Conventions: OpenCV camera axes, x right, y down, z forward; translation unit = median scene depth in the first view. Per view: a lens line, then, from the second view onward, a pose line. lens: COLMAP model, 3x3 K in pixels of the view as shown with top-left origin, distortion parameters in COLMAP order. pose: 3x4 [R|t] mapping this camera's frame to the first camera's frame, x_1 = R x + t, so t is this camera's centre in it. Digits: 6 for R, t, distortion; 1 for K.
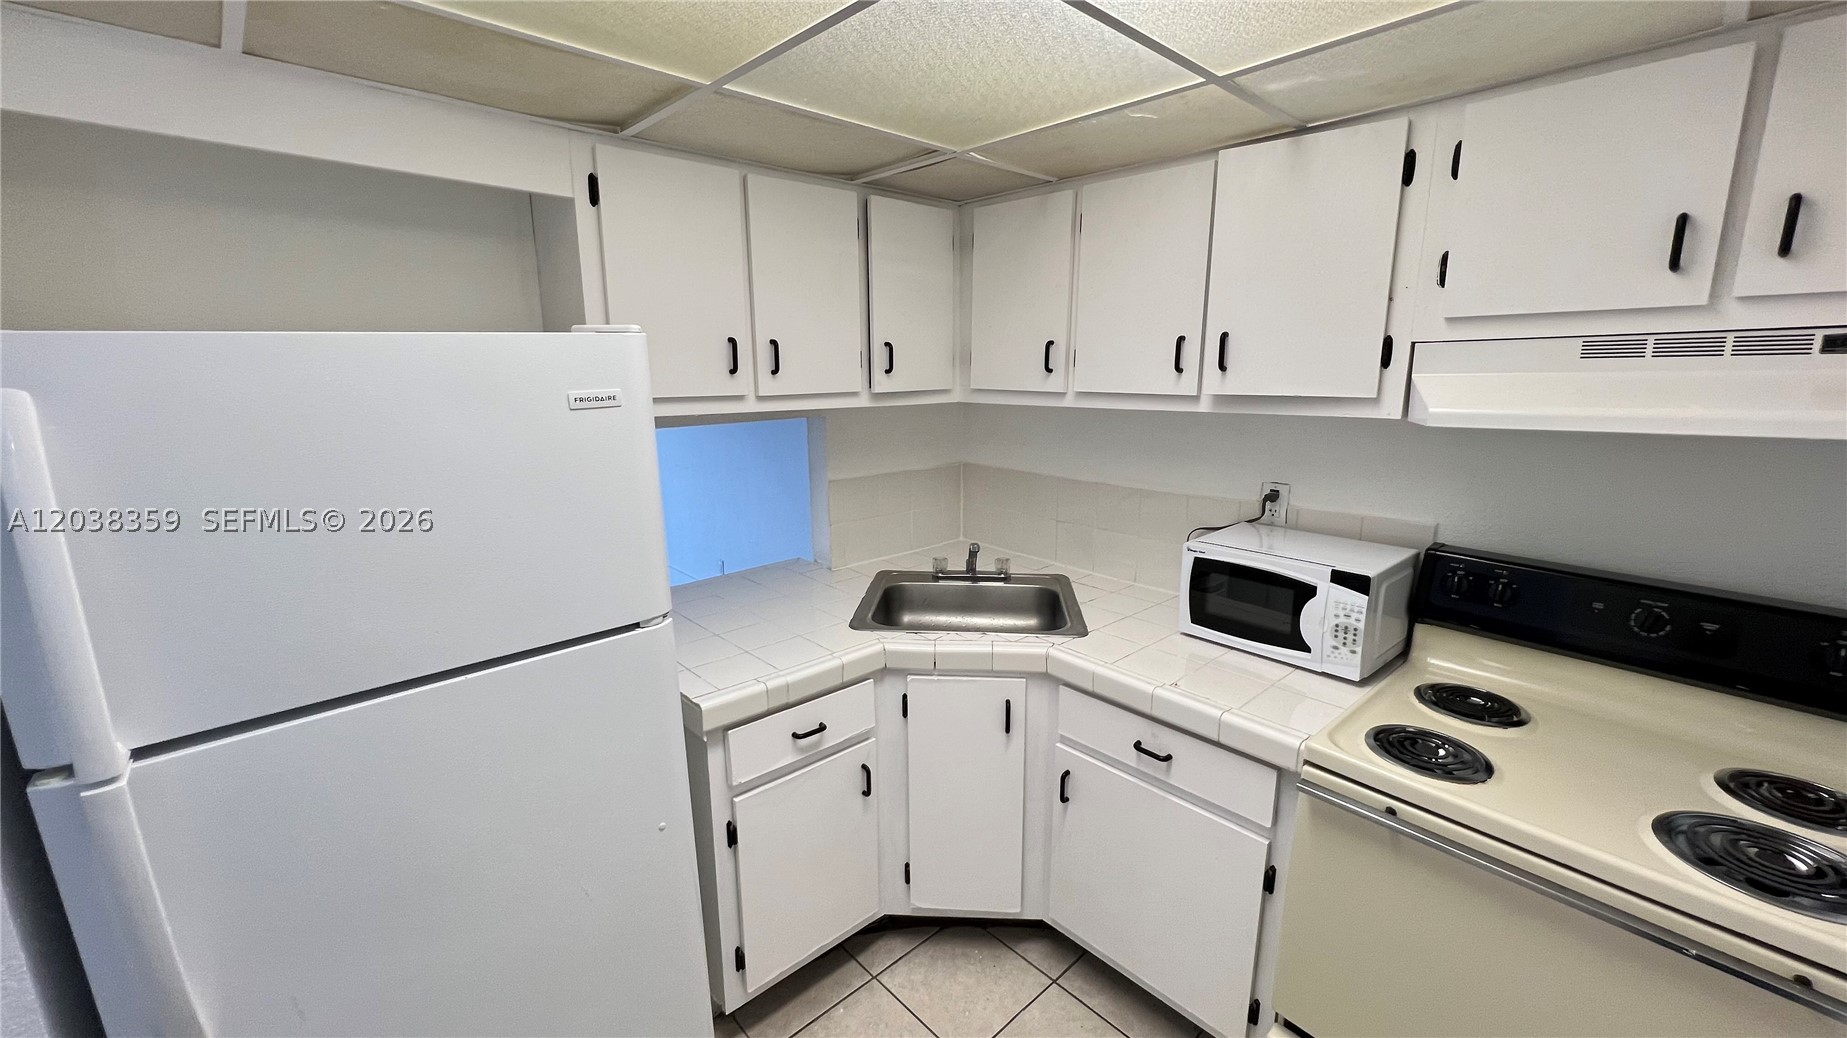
lens RADIAL K [[734.9, 0, 912.3], [0, 734.9, 521.1], [0, 0, 1]] dist [0.001759, -0.000851]
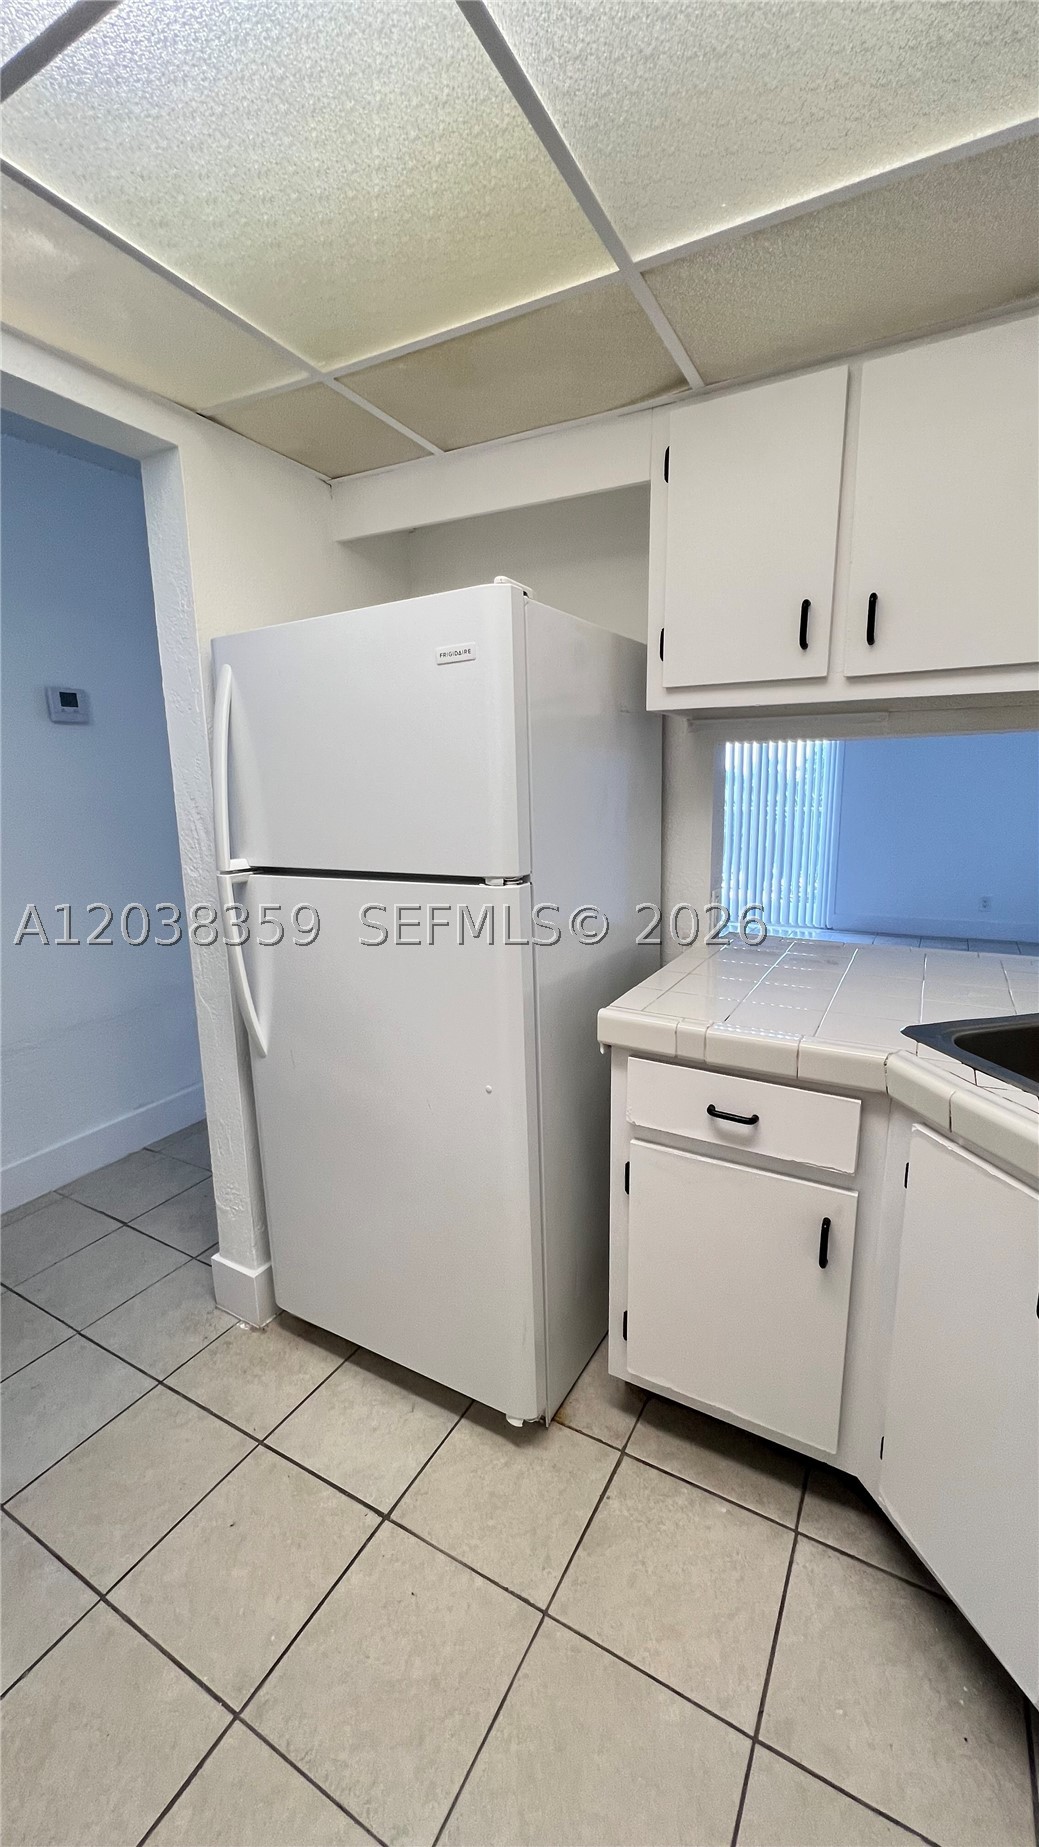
lens RADIAL K [[734.9, 0, 514.4], [0, 734.9, 919.9], [0, 0, 1]] dist [0.001759, -0.000851]
pose [[0.314744, 0.182752, -0.931417, 0.440466], [-0.193323, 0.973063, 0.125596, 0.040878], [0.929281, 0.140534, 0.341596, 0.499083]]
